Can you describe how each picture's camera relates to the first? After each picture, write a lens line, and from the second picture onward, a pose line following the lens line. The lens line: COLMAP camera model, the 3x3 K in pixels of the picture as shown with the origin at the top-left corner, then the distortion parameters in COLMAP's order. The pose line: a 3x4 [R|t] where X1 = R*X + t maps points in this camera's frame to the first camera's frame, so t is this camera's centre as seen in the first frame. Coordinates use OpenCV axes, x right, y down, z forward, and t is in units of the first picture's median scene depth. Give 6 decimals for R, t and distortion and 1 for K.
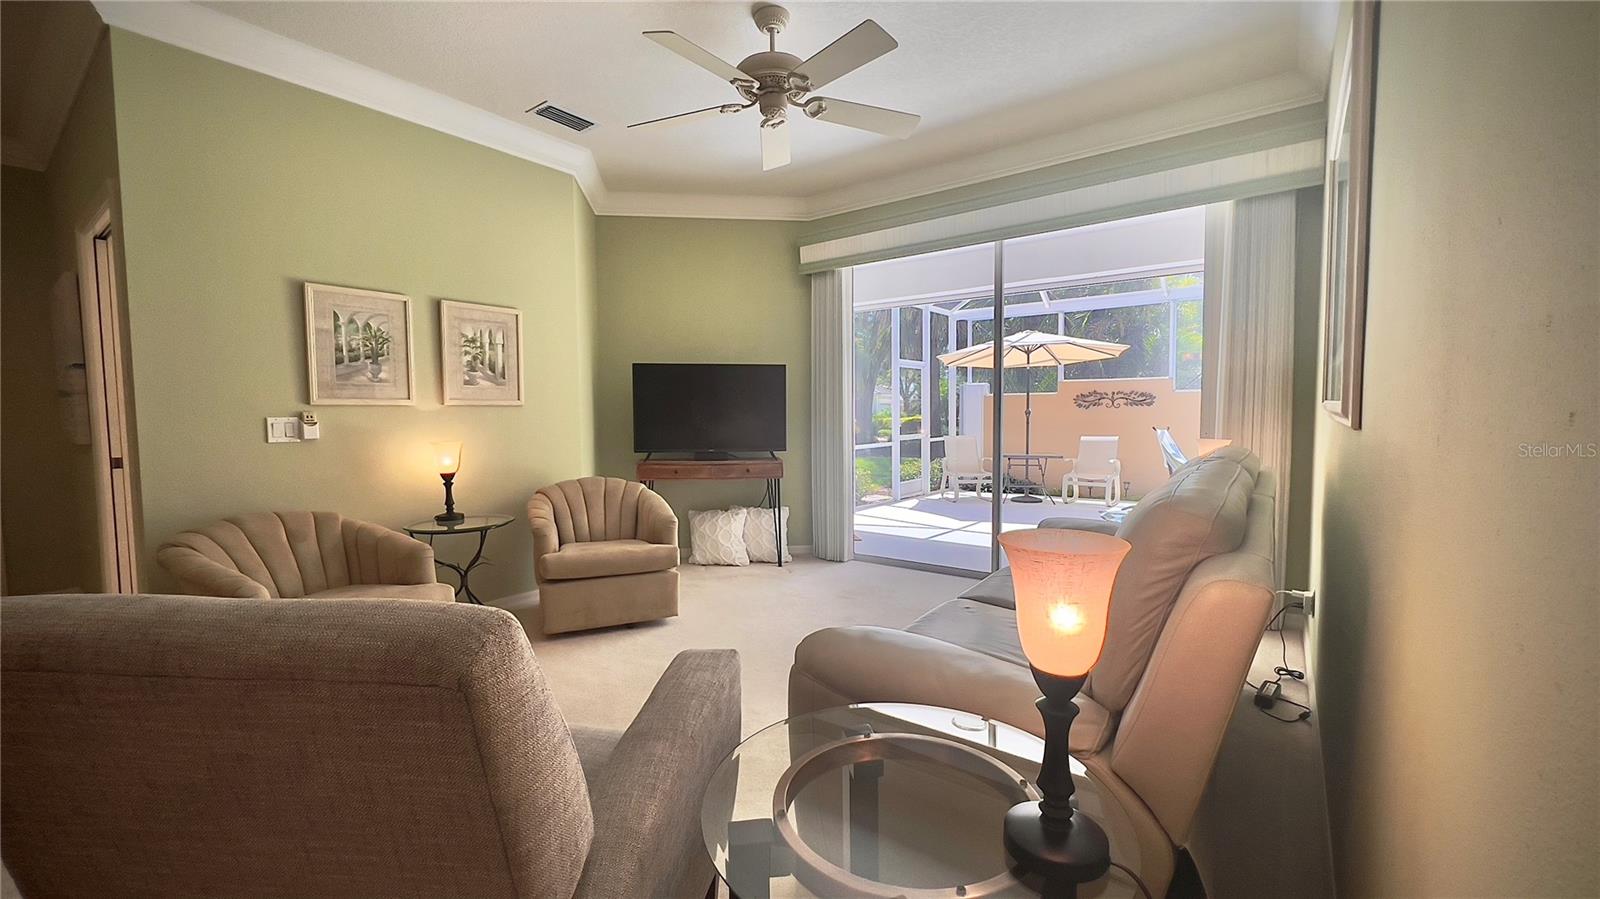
lens RADIAL K [[644.7, 0, 799.4], [0, 644.7, 450.4], [0, 0, 1]] dist [-0.003799, 0.000052]
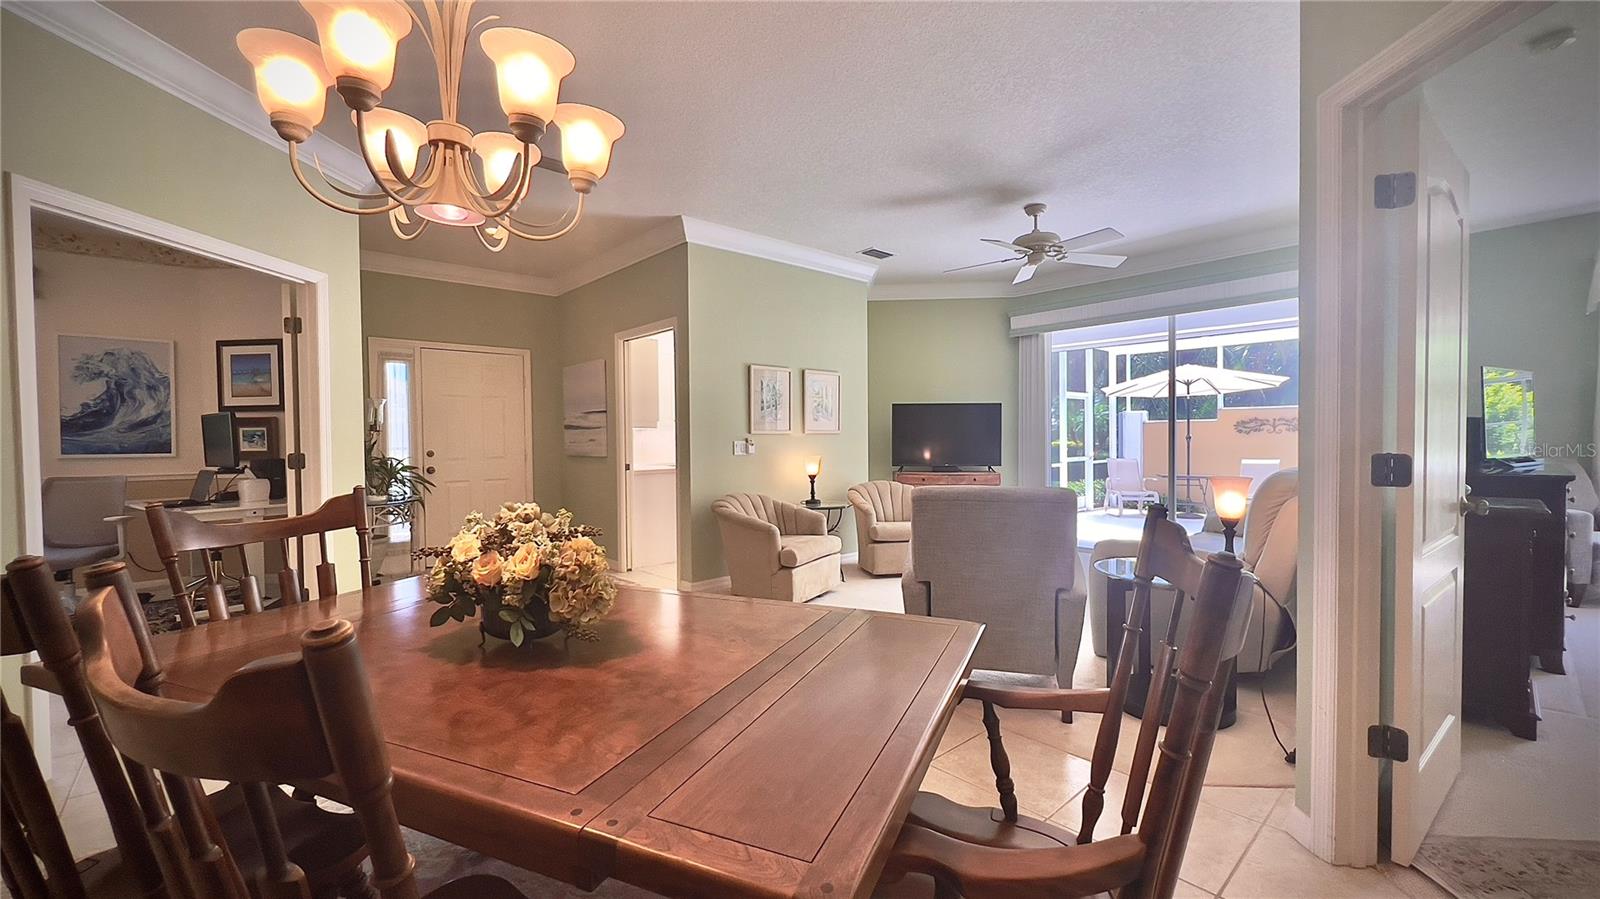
lens RADIAL K [[644.7, 0, 800.0], [0, 644.7, 449.4], [0, 0, 1]] dist [-0.003799, 0.000052]
pose [[0.981599, 0.001812, -0.190946, -0.094755], [-0.009740, 0.999128, -0.040591, 0.013262], [0.190706, 0.041704, 0.980761, -0.224096]]
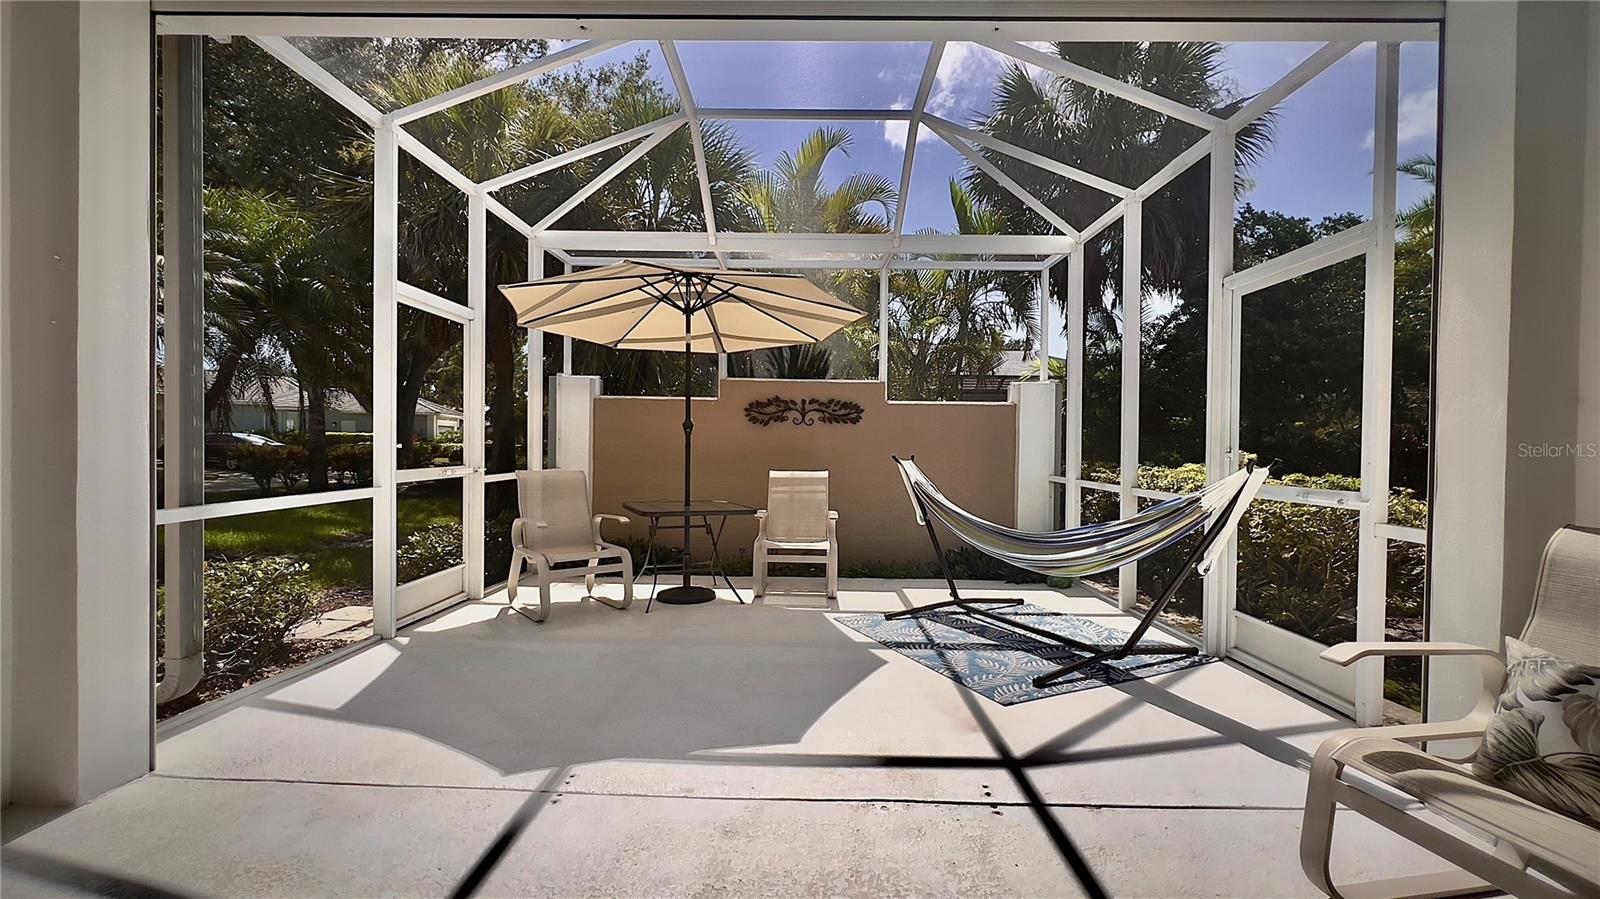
lens RADIAL K [[644.7, 0, 800.2], [0, 644.7, 449.9], [0, 0, 1]] dist [-0.003799, 0.000052]
pose [[0.808505, 0.014961, 0.588299, 0.122116], [0.013919, 0.998911, -0.044532, -0.014984], [-0.588325, 0.044193, 0.807416, 0.529075]]
